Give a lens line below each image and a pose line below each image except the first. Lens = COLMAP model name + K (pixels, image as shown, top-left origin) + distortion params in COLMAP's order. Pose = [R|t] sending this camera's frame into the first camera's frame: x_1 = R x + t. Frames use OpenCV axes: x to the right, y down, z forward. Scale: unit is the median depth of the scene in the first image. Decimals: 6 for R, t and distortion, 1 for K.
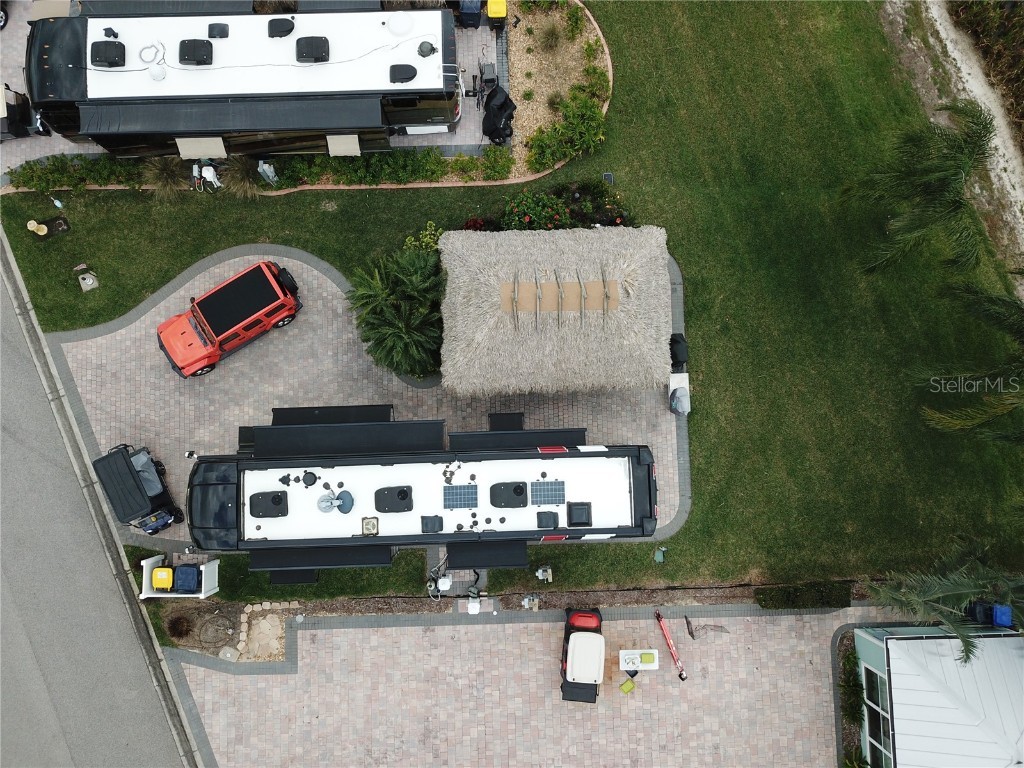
lens RADIAL K [[767.9, 0, 510.9], [0, 767.9, 380.4], [0, 0, 1]] dist [0.008097, 0.001788]
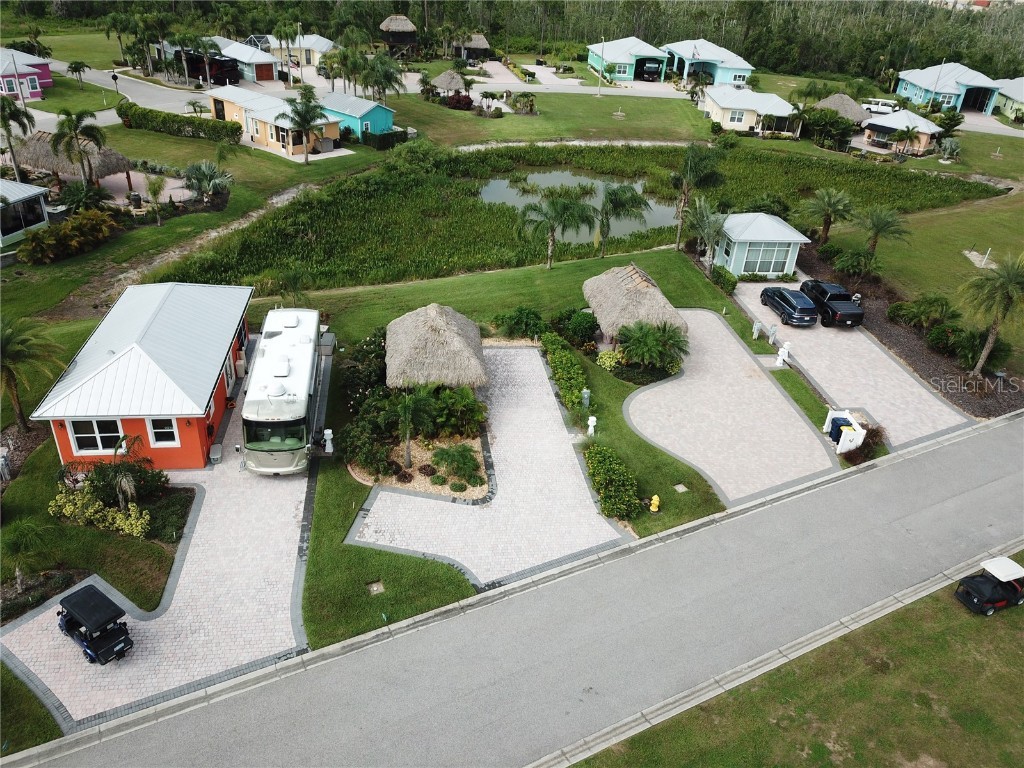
lens RADIAL K [[782.0, 0, 516.6], [0, 782.0, 385.1], [0, 0, 1]] dist [0.009365, -0.004468]
pose [[-0.111451, -0.514332, 0.850318, -1.663033], [0.984202, 0.061320, 0.166090, -0.682828], [-0.137567, 0.855396, 0.499373, 0.185264]]
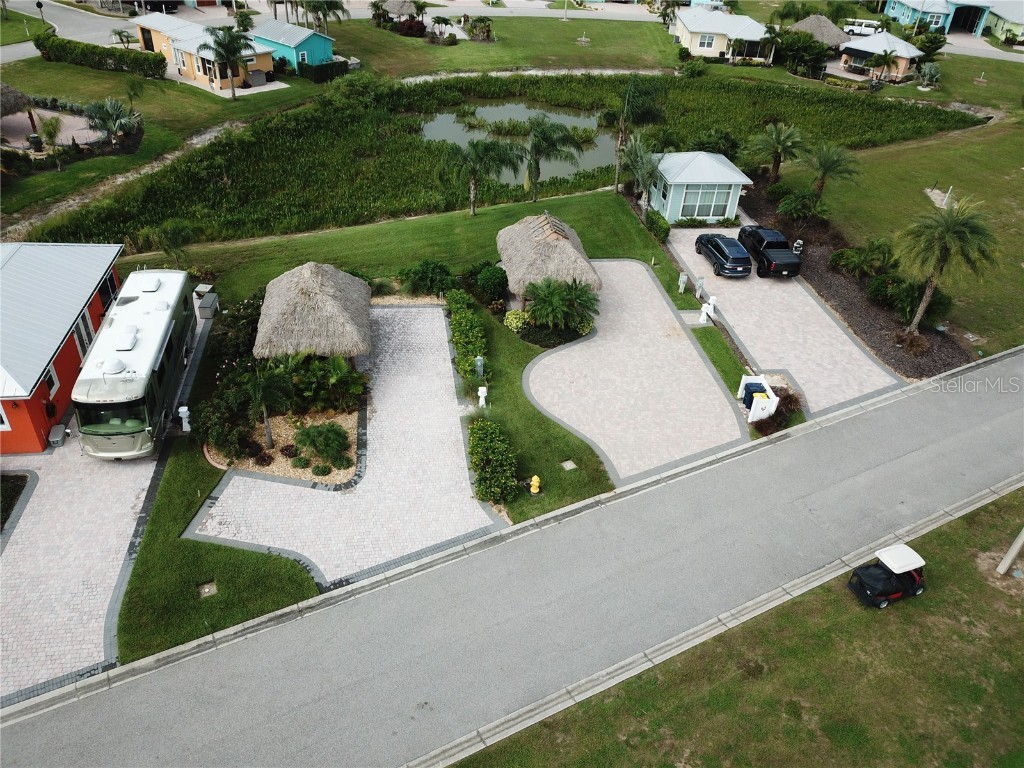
lens RADIAL K [[782.0, 0, 516.6], [0, 782.0, 385.1], [0, 0, 1]] dist [0.009365, -0.004468]
pose [[-0.119602, -0.582482, 0.803996, -1.544968], [0.984305, 0.036274, 0.172705, -0.455722], [-0.129761, 0.812034, 0.569002, 0.171014]]
